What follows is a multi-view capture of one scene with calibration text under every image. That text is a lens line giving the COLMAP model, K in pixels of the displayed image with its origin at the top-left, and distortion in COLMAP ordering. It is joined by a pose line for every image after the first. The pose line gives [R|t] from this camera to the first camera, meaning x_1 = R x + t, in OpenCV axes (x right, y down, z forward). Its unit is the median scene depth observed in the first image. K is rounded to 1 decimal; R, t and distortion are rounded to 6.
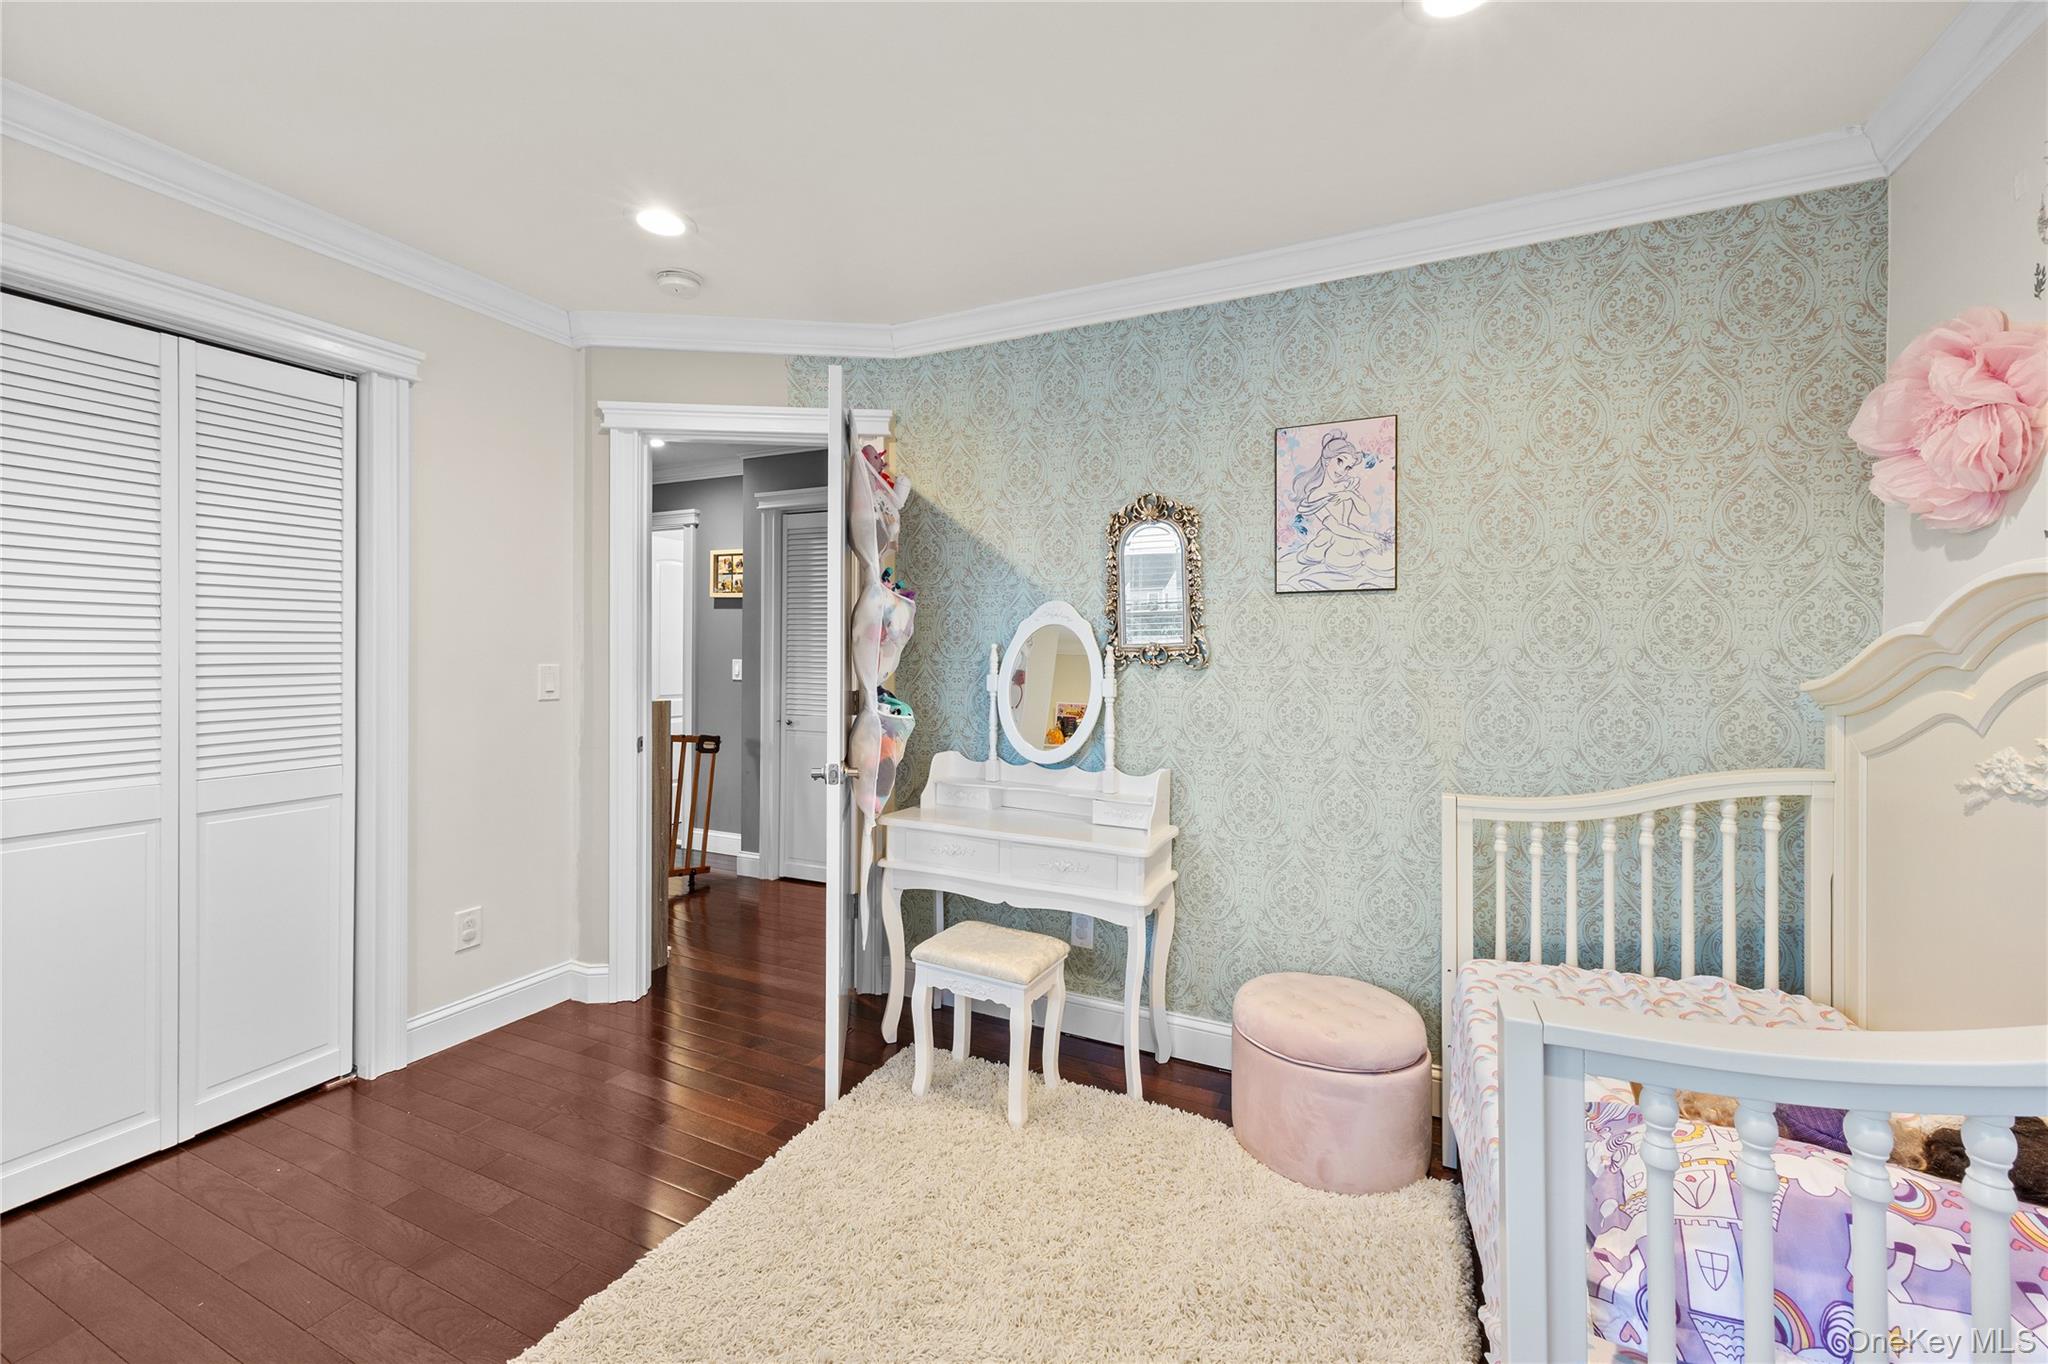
lens RADIAL K [[808.4, 0, 1024.5], [0, 808.4, 665.7], [0, 0, 1]] dist [0.001718, 0.000031]
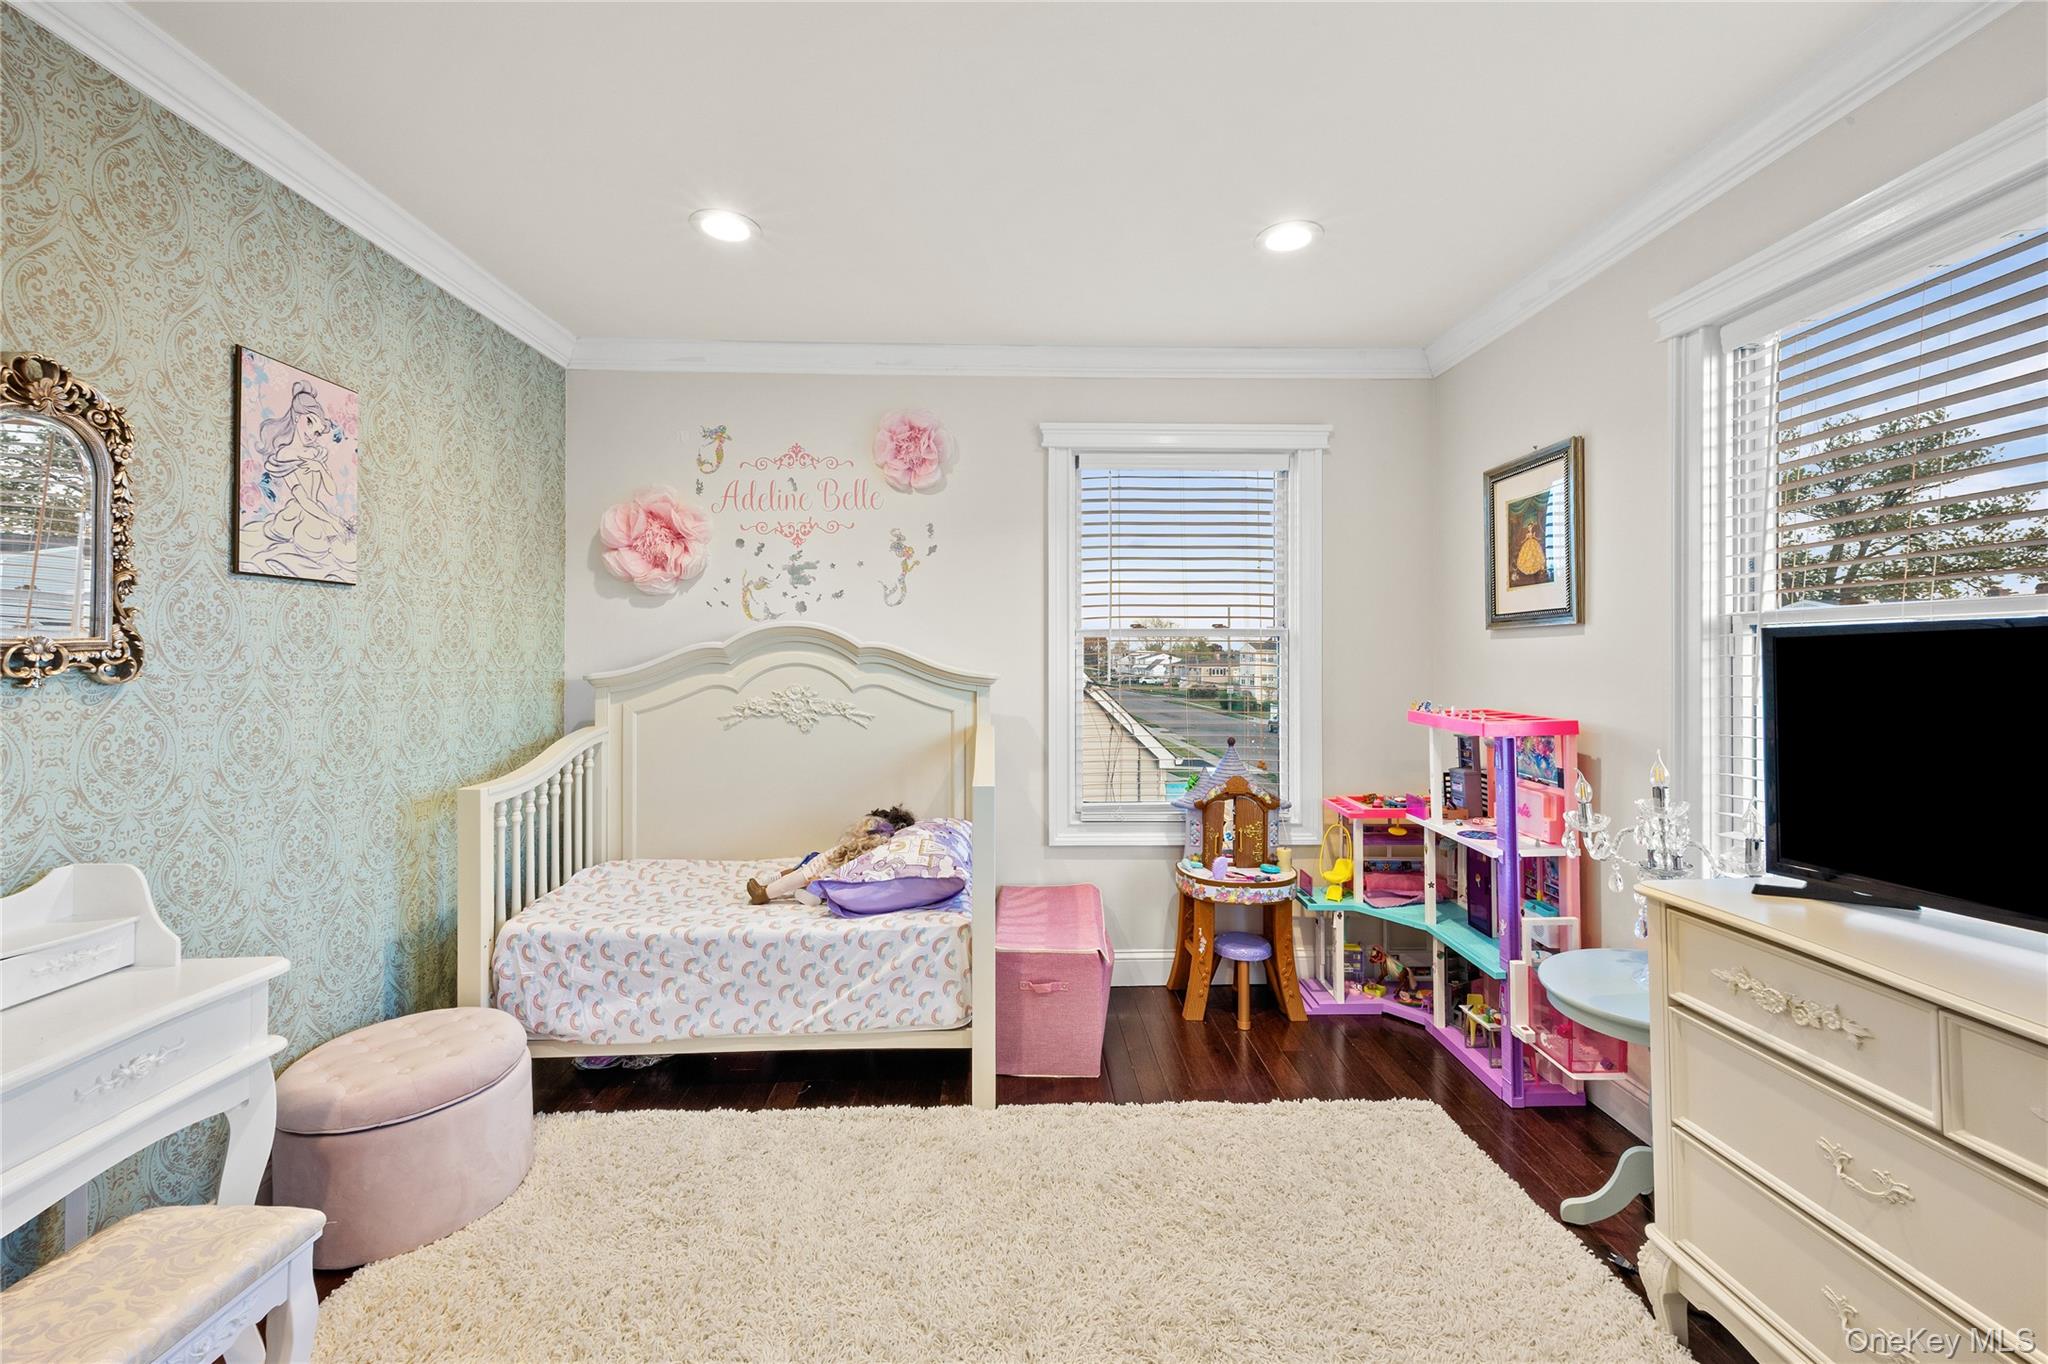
lens RADIAL K [[808.4, 0, 1020.9], [0, 808.4, 648.1], [0, 0, 1]] dist [0.001718, 0.000031]
pose [[-0.449325, 0.000461, 0.893368, -0.656346], [0.000507, 1.000000, -0.000261, -0.022276], [-0.893368, 0.000335, -0.449325, 0.711434]]
